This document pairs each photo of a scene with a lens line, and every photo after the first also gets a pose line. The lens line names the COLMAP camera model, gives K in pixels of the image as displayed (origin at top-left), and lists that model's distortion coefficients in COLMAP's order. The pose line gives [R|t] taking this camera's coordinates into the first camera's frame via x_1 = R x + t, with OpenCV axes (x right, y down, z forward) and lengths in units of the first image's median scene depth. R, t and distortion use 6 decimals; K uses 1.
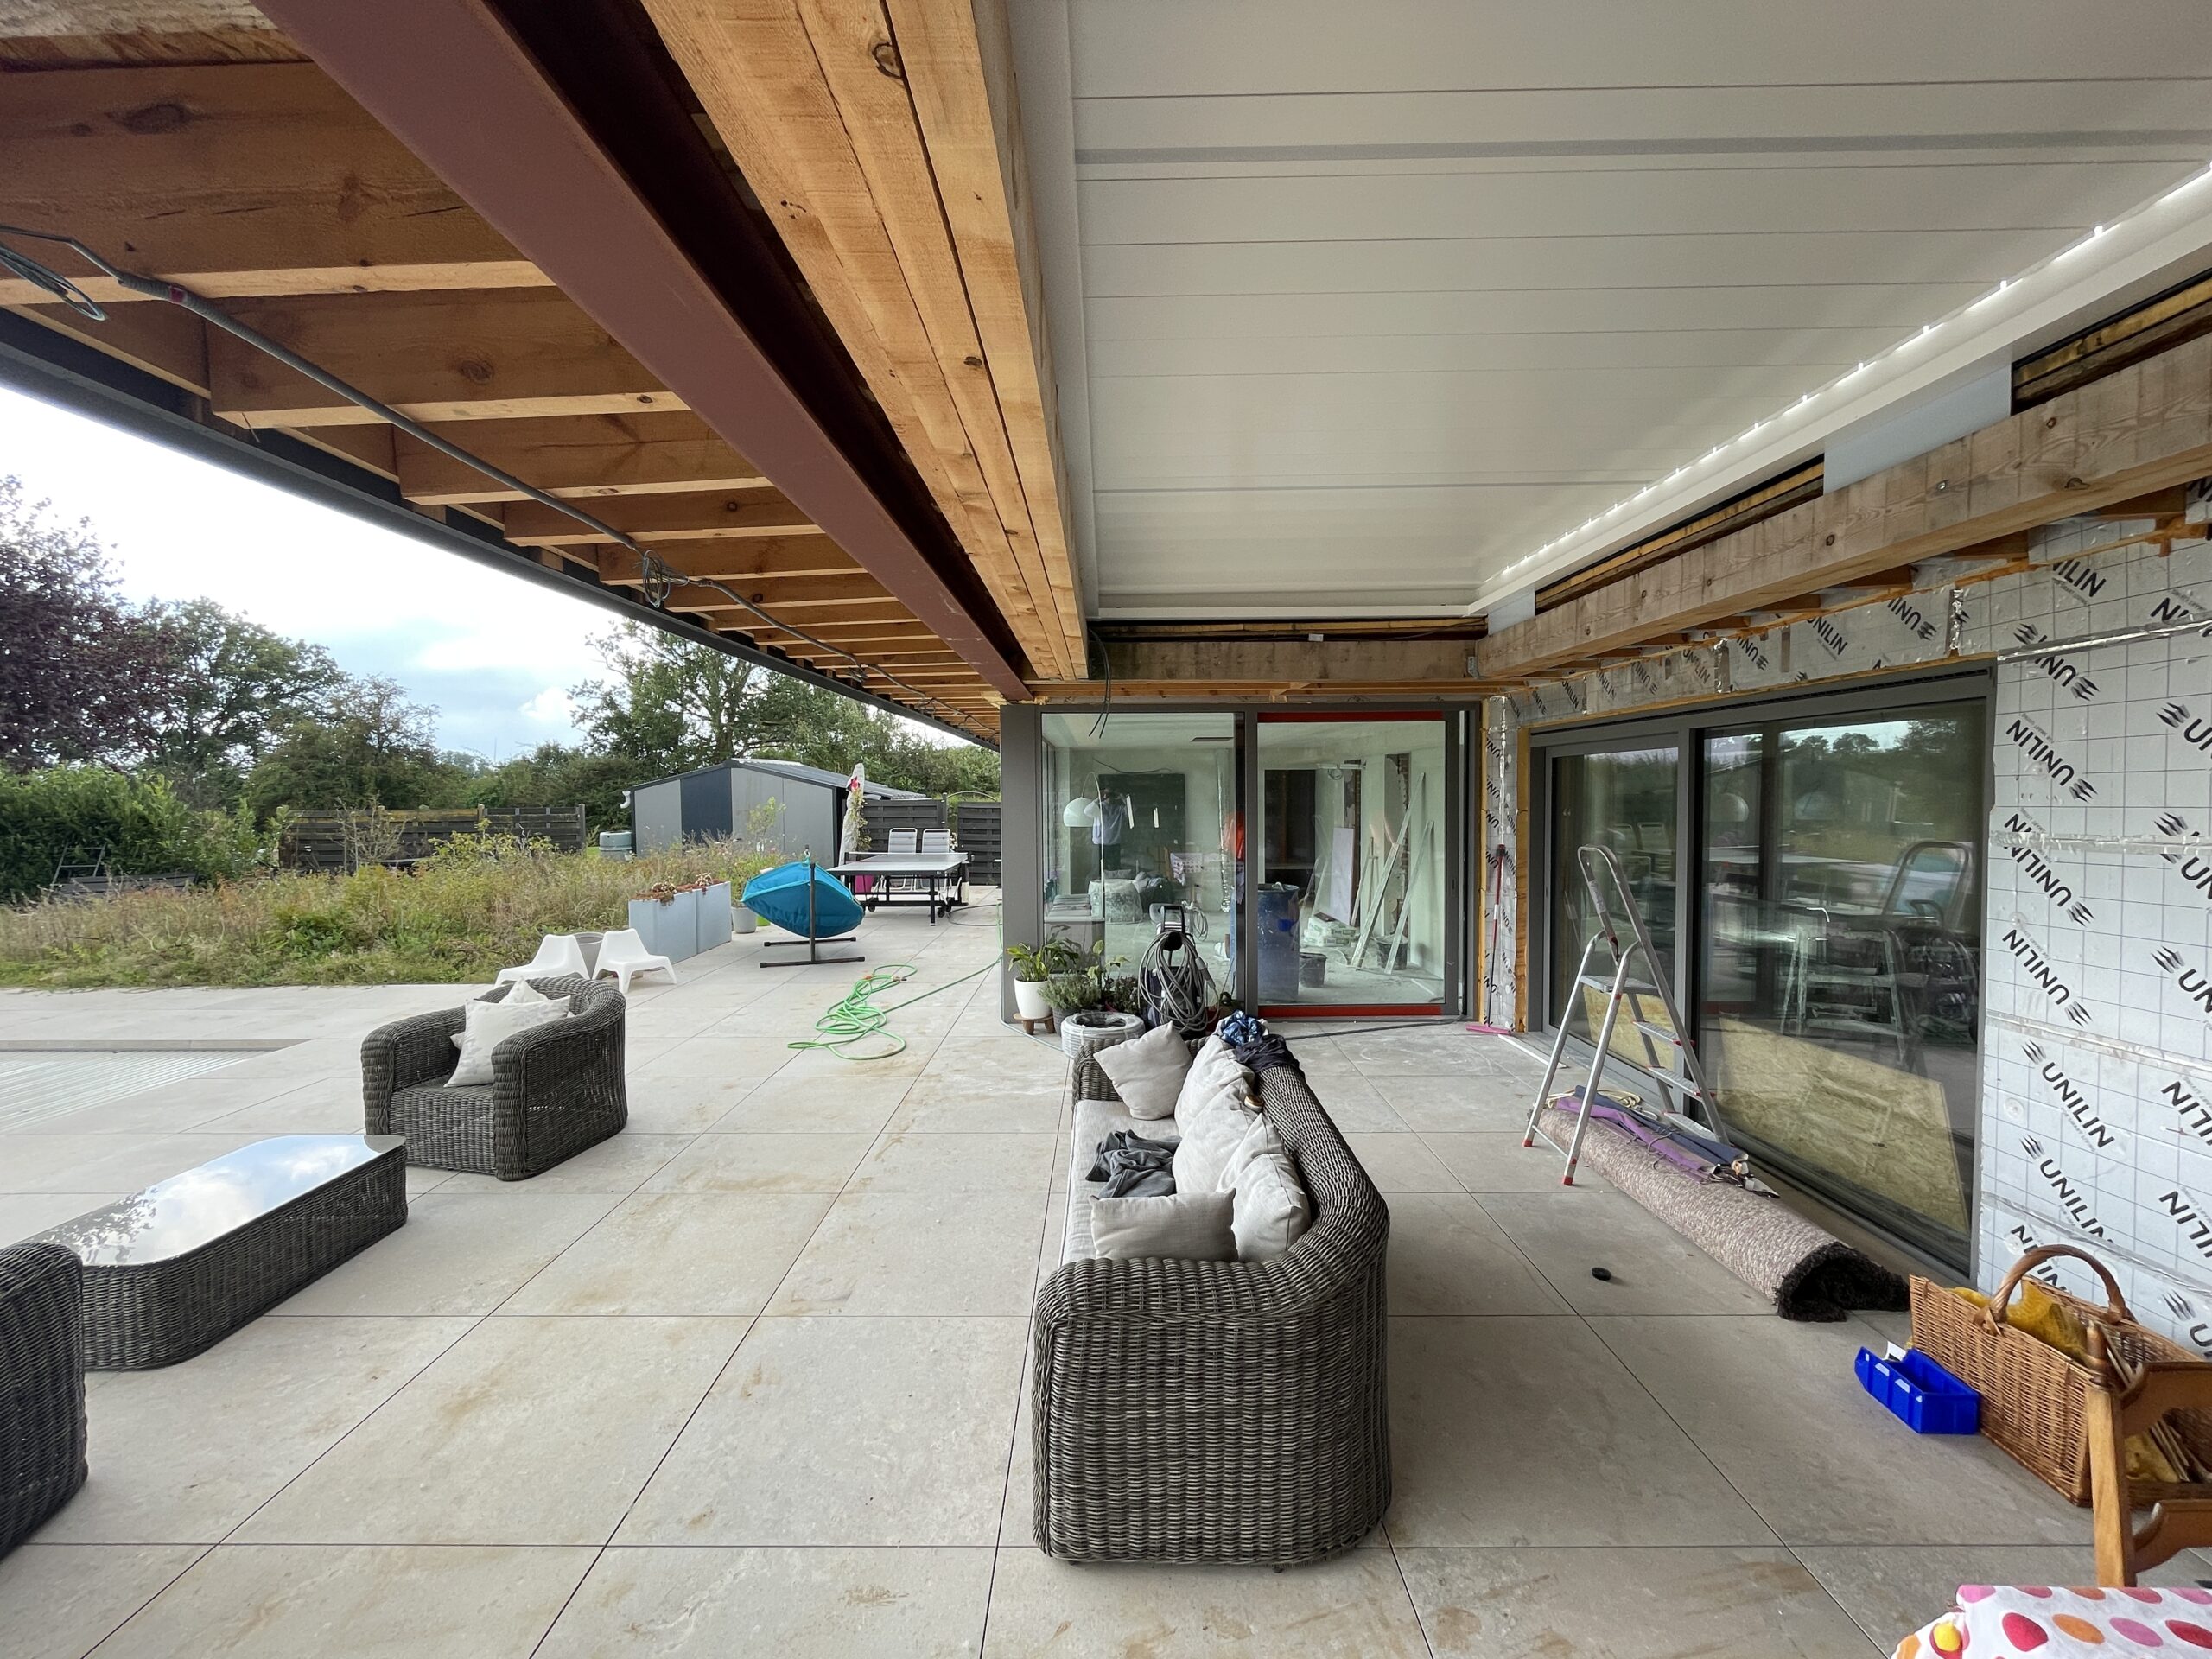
lens RADIAL K [[897.4, 0, 1105.0], [0, 897.4, 827.6], [0, 0, 1]] dist [-0.002300, 0.000339]
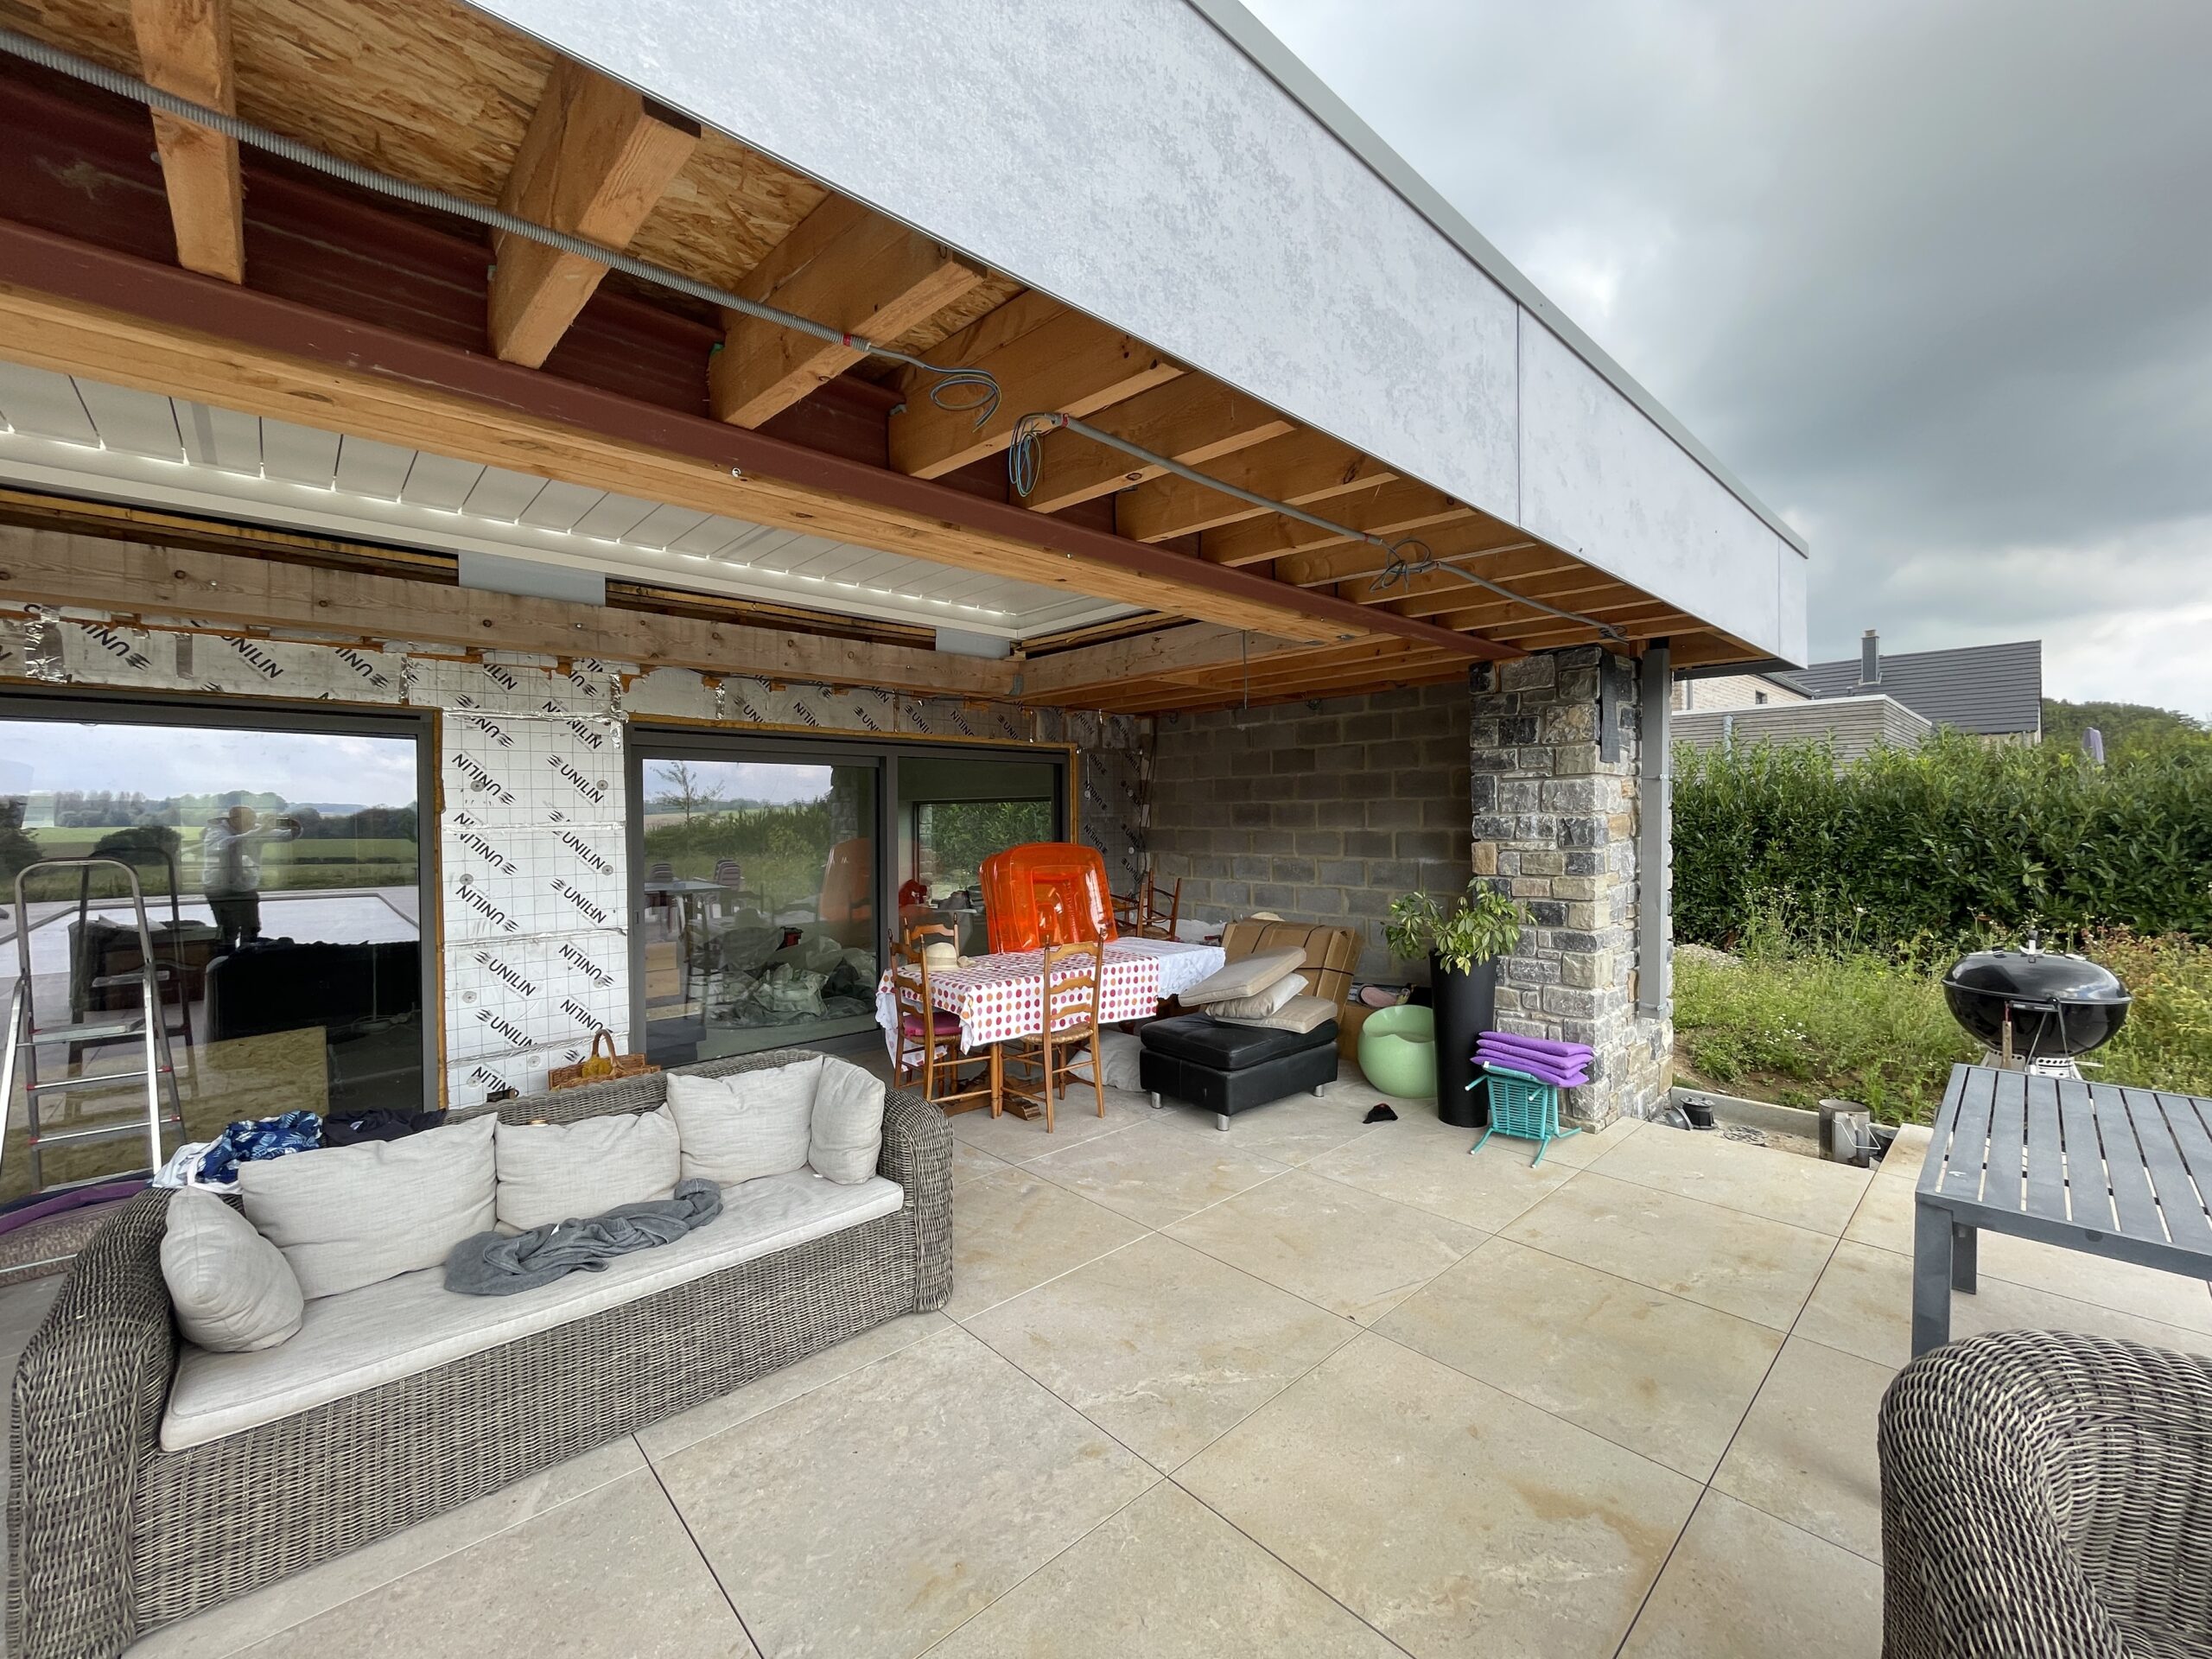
lens RADIAL K [[897.4, 0, 1114.0], [0, 897.4, 828.5], [0, 0, 1]] dist [-0.002300, 0.000339]
pose [[-0.692942, 0.003164, 0.720986, -0.769505], [0.039040, 0.998688, 0.033139, 0.004265], [-0.719936, 0.051111, -0.692156, 1.046212]]
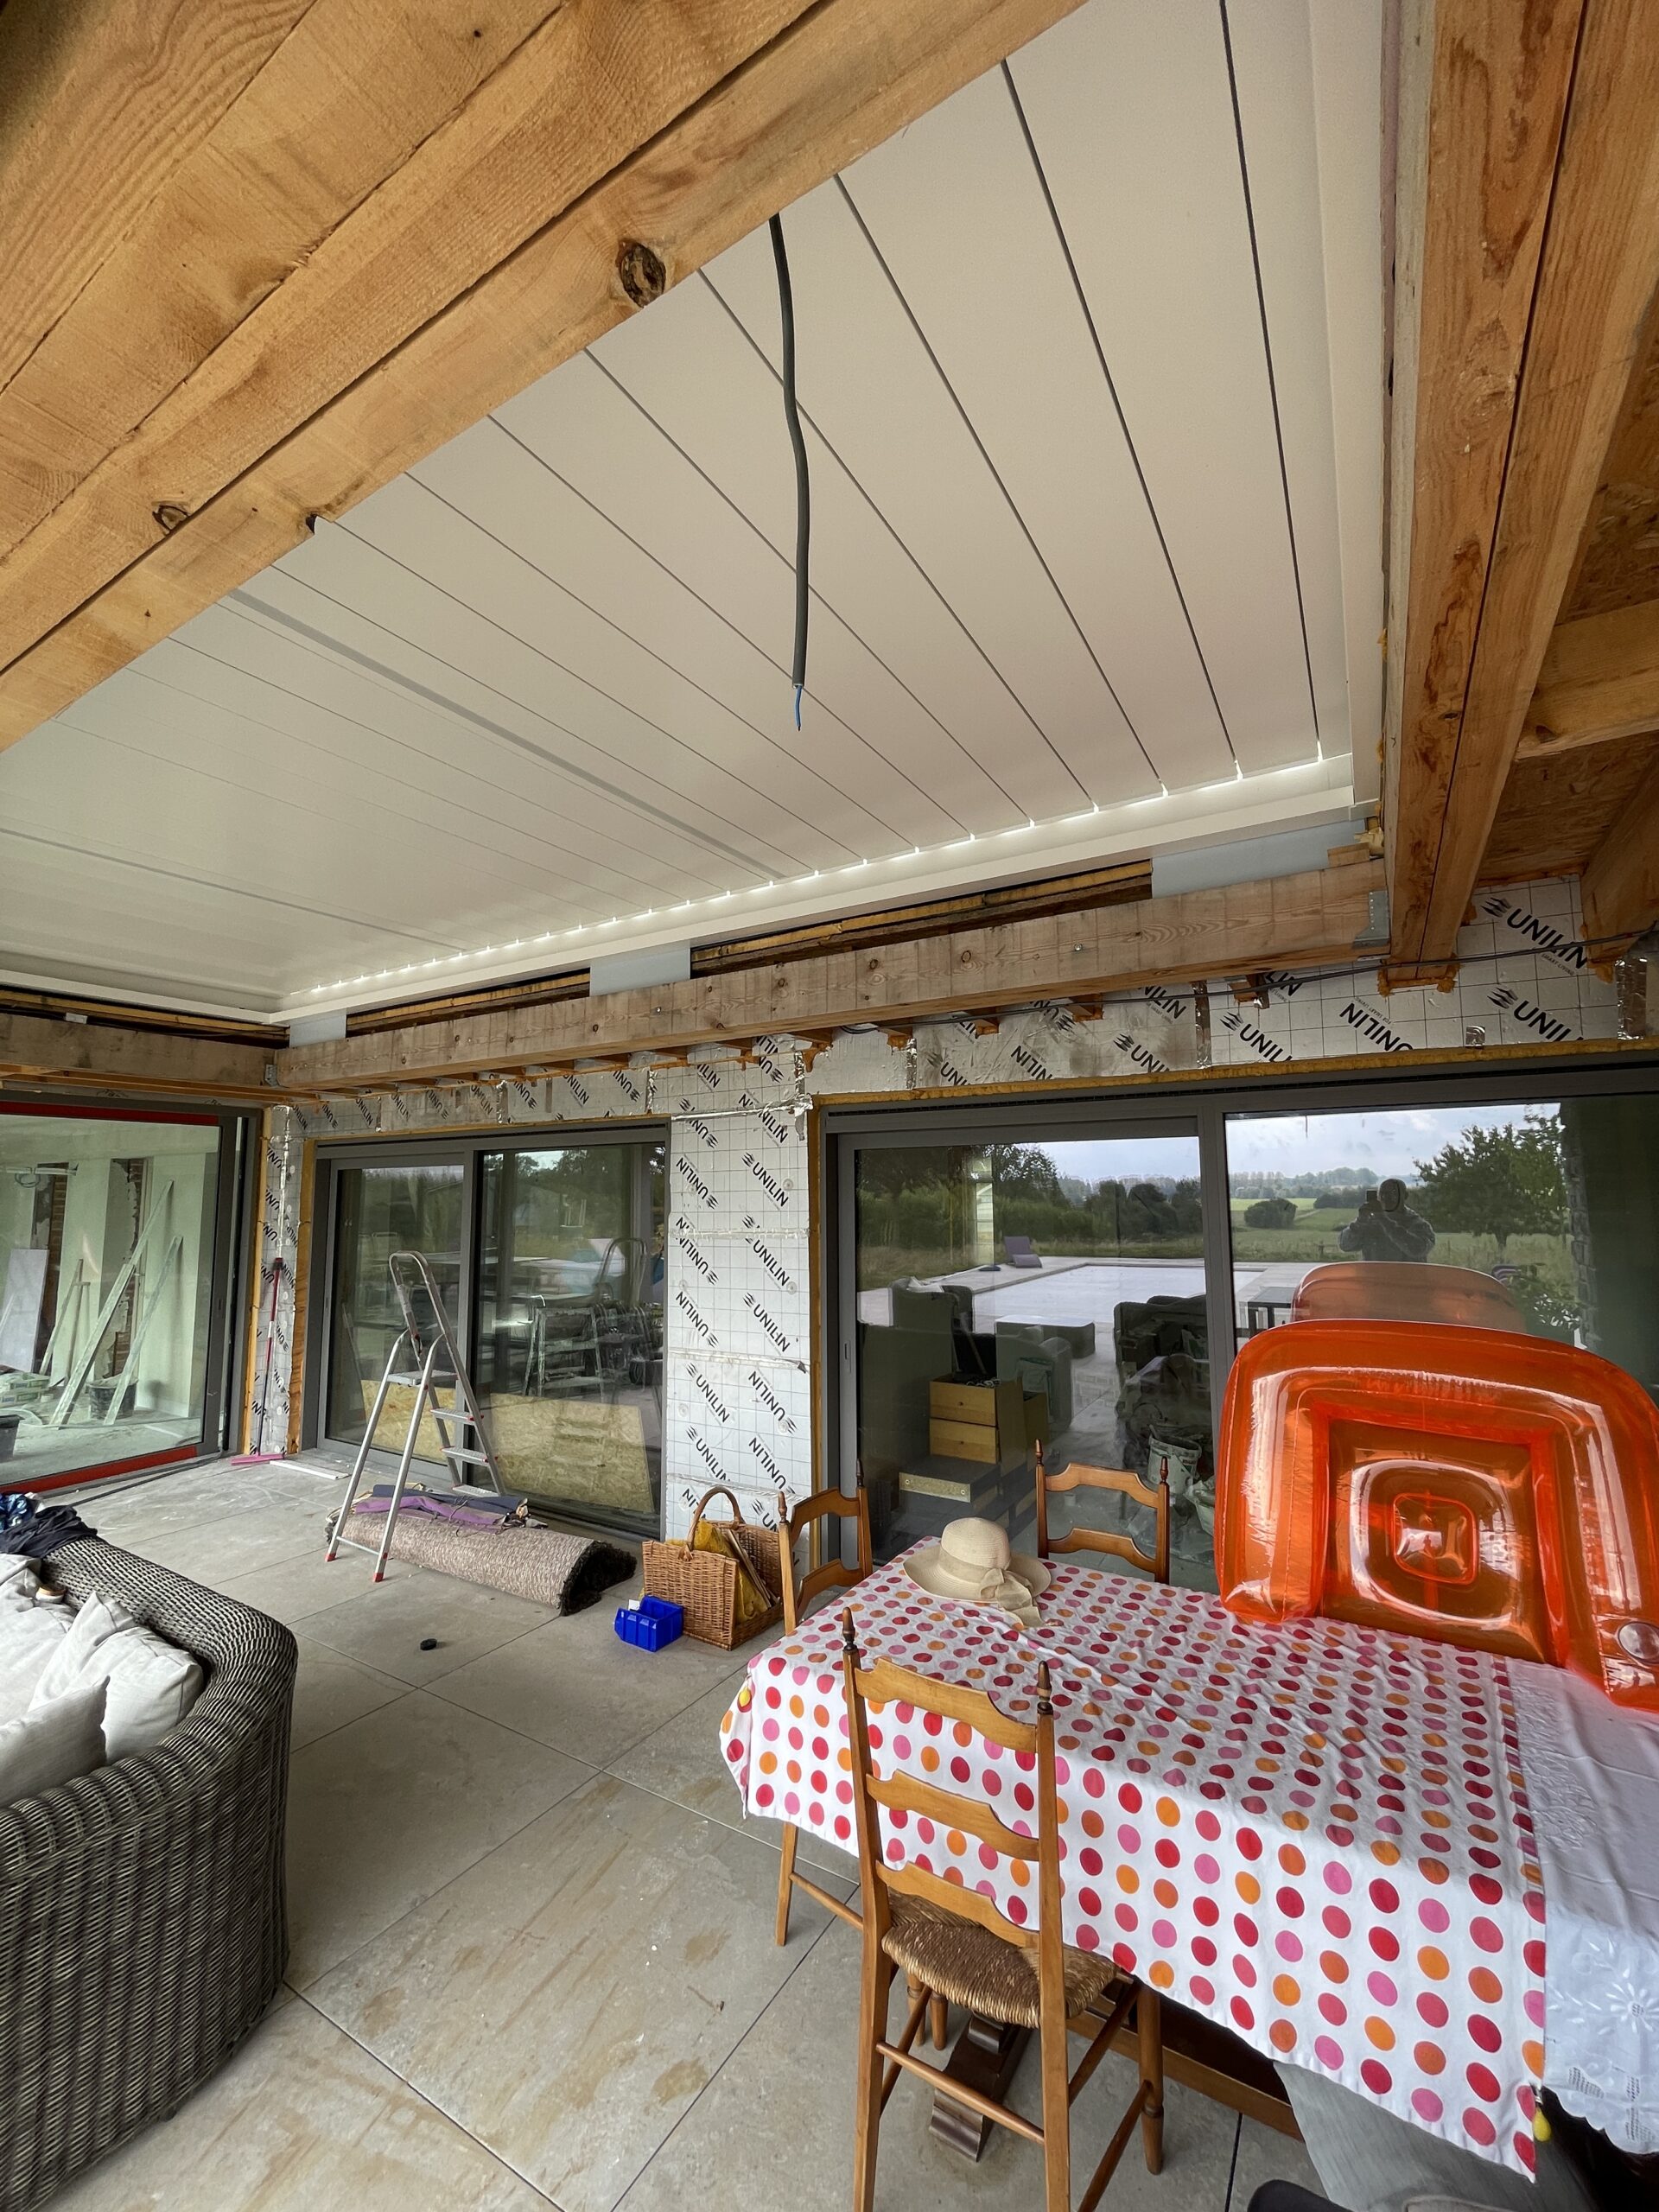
lens RADIAL K [[897.4, 0, 837.7], [0, 897.4, 1105.6], [0, 0, 1]] dist [-0.002300, 0.000339]
pose [[0.510184, 0.092705, 0.855054, -0.174664], [0.034670, 0.991149, -0.128146, 0.001754], [-0.859366, 0.095023, 0.502455, -0.040682]]
